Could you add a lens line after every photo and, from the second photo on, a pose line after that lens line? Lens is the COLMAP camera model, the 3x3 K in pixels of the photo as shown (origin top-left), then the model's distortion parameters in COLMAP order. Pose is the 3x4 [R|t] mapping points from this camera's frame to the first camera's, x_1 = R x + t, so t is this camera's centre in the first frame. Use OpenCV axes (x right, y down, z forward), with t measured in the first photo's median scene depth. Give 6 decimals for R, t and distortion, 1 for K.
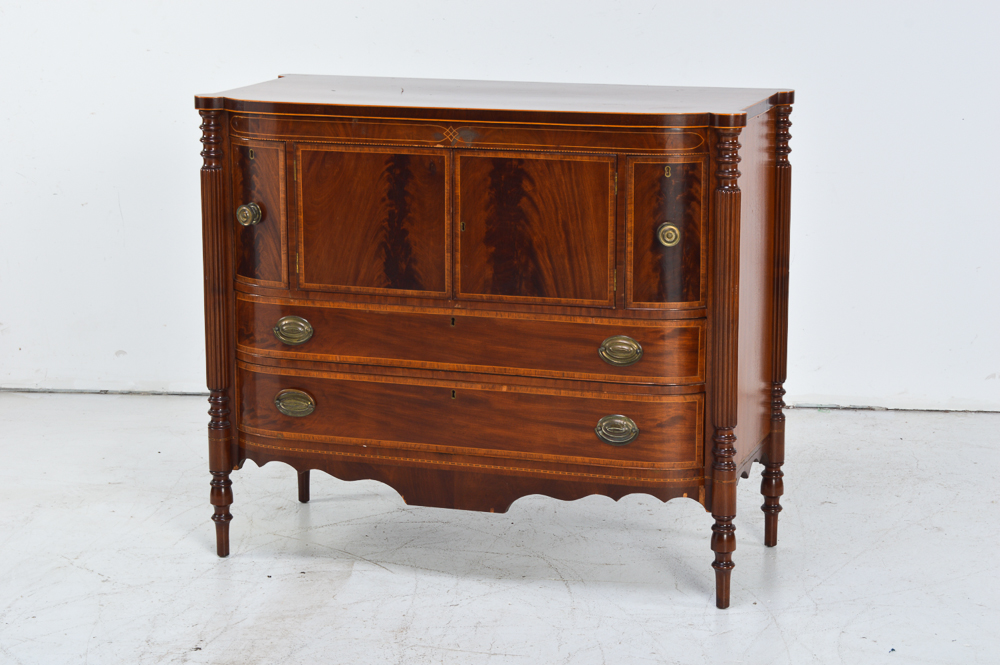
lens RADIAL K [[2297.3, 0, 494.1], [0, 2297.3, 338.8], [0, 0, 1]] dist [0.008232, 0.000000]
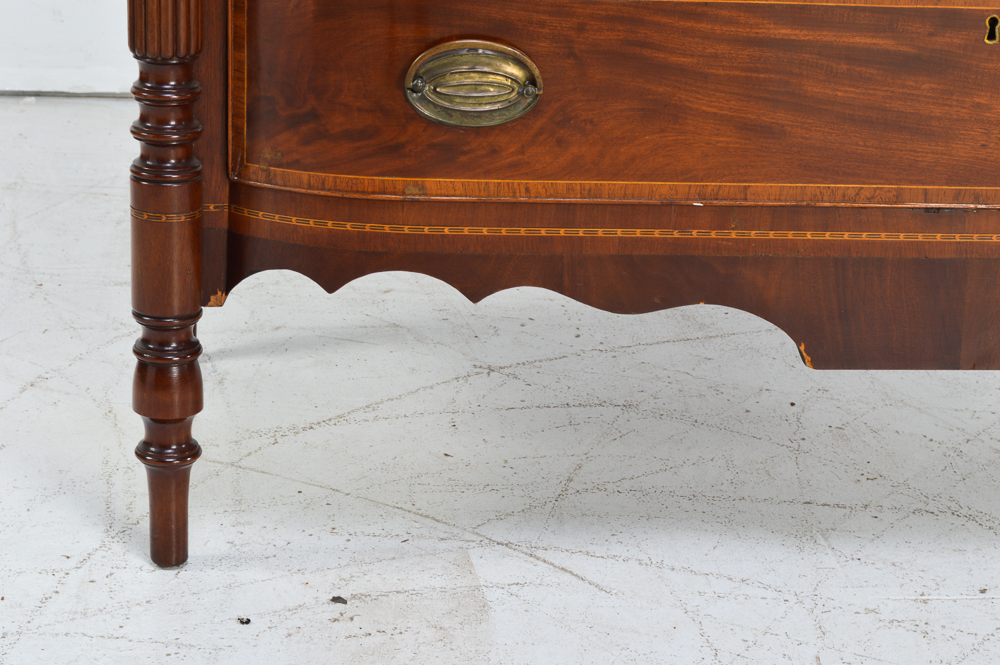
lens RADIAL K [[2297.3, 0, 516.9], [0, 2297.3, 342.1], [0, 0, 1]] dist [0.008232, 0.000000]
pose [[0.903988, -0.091754, 0.417596, -0.224126], [0.043117, 0.991286, 0.124468, 0.024811], [-0.425378, -0.094513, 0.900067, 0.730769]]
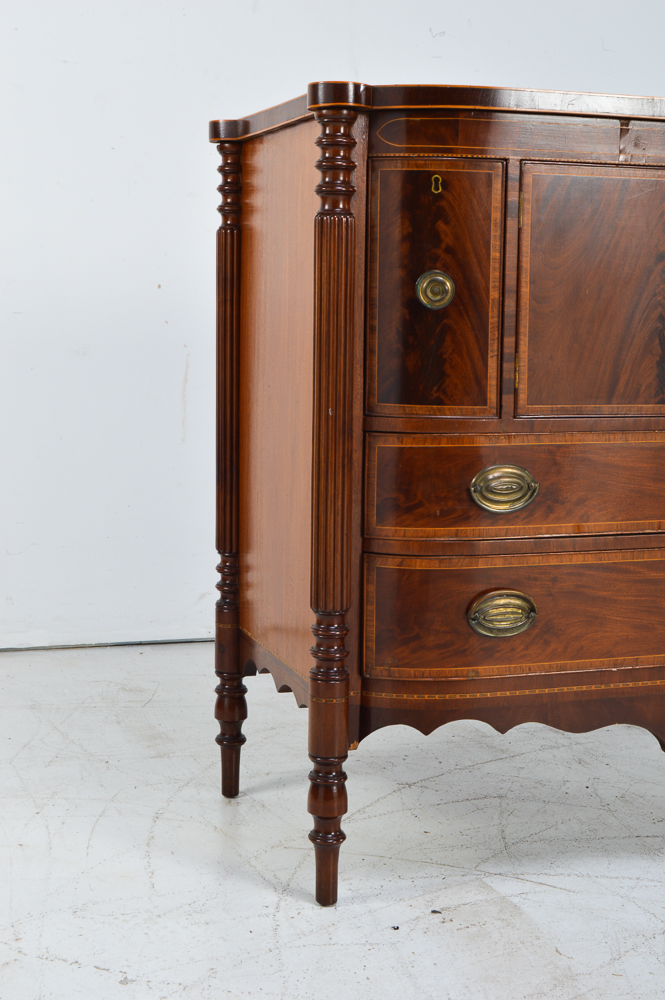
lens RADIAL K [[1591.8, 0, 339.2], [0, 1591.8, 509.1], [0, 0, 1]] dist [-0.036472, 0.000000]
pose [[0.789063, -0.061953, 0.611181, -0.378574], [0.110579, 0.992975, -0.042109, 0.014350], [-0.604278, 0.100811, 0.790370, 0.723247]]
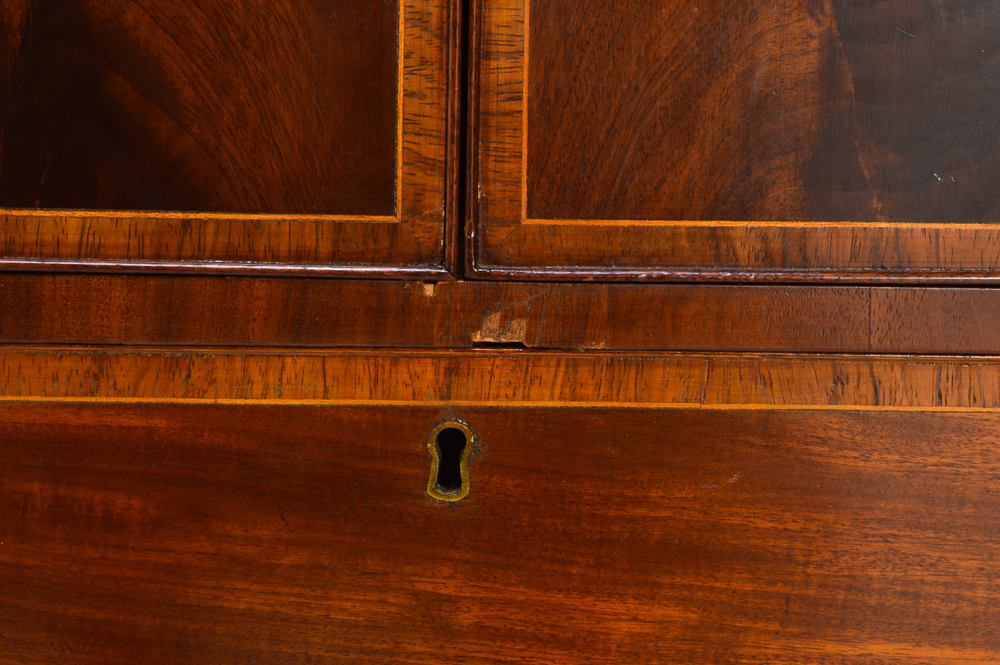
lens RADIAL K [[2297.3, 0, 500.0], [0, 2297.3, 331.8], [0, 0, 1]] dist [0.008232, 0.000000]
pose [[0.936638, -0.033842, 0.348659, -0.057141], [0.047344, 0.998420, -0.030273, -0.010494], [-0.347084, 0.044862, 0.936761, 0.886579]]
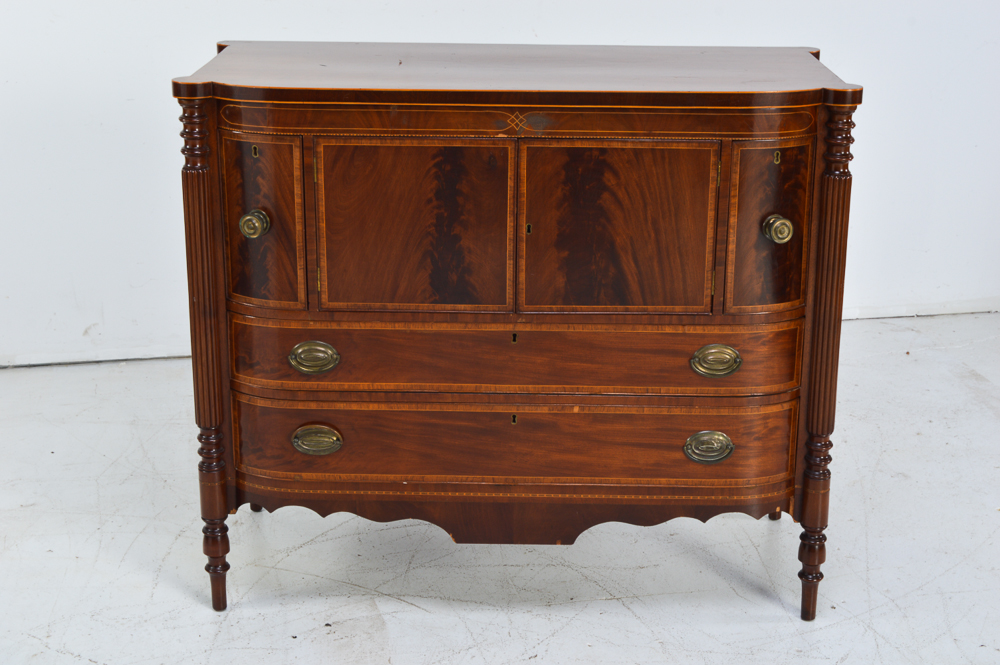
lens RADIAL K [[1536.9, 0, 510.6], [0, 1536.9, 334.4], [0, 0, 1]] dist [-0.018653, 0.000000]
pose [[0.950873, -0.081341, 0.298704, -0.191726], [0.051561, 0.993000, 0.106270, -0.070269], [-0.305257, -0.085648, 0.948411, 0.453147]]
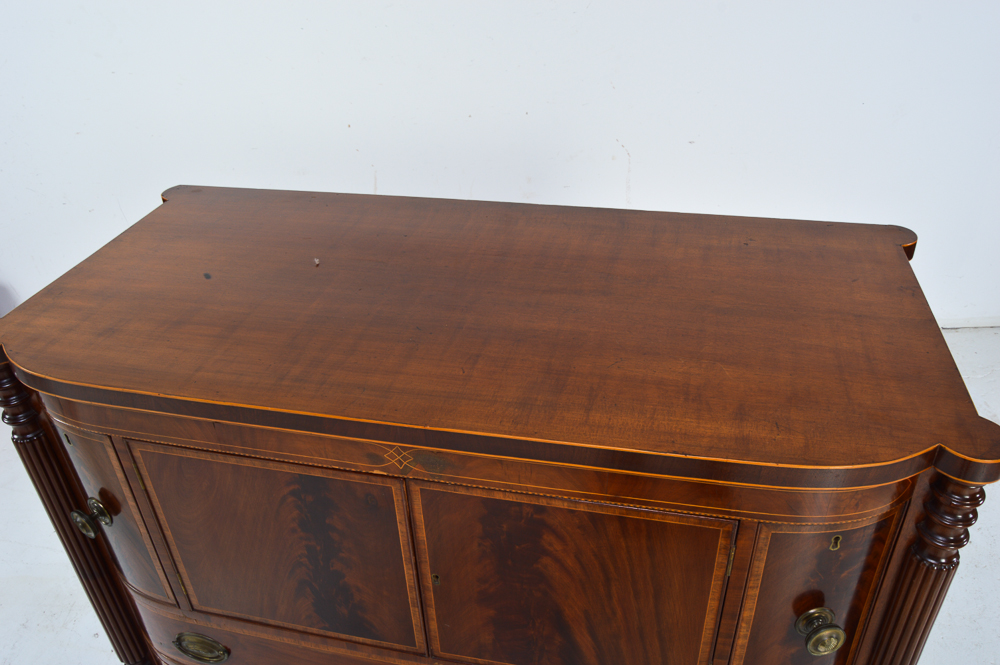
lens RADIAL K [[778.3, 0, 510.3], [0, 778.3, 329.5], [0, 0, 1]] dist [-0.085547, 0.022435]
pose [[0.992746, -0.085861, 0.084162, -0.005945], [0.051864, 0.937352, 0.344501, -0.171671], [-0.108468, -0.337637, 0.935006, 0.829827]]
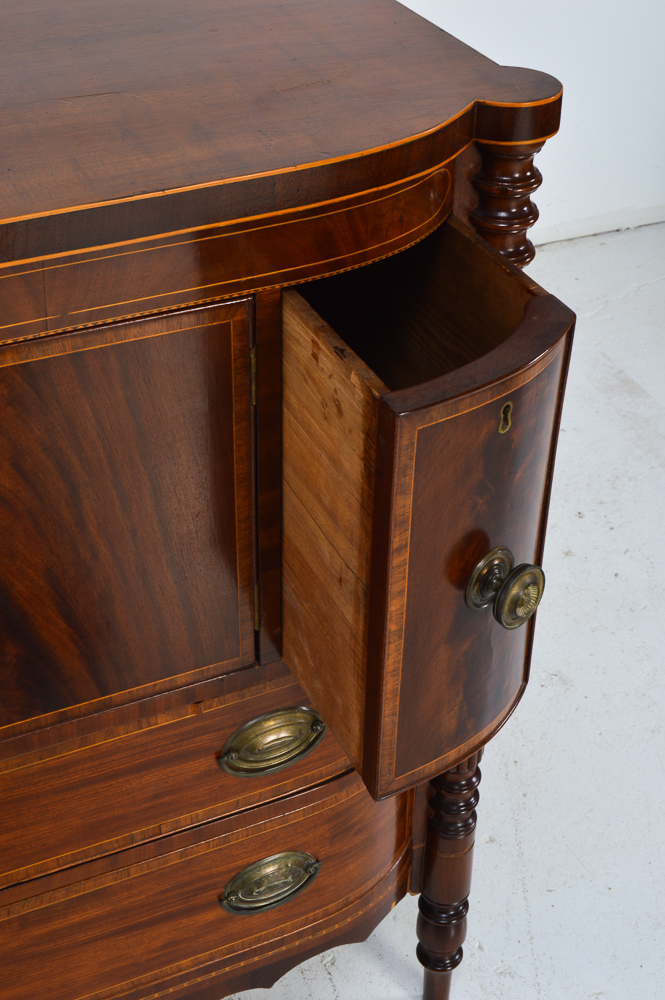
lens RADIAL K [[1411.8, 0, 338.1], [0, 1411.8, 499.7], [0, 0, 1]] dist [-0.025991, 0.000000]
pose [[0.719546, -0.388137, 0.575849, -0.058770], [0.119255, 0.885967, 0.448152, -0.135627], [-0.684128, -0.253793, 0.683782, 0.818136]]
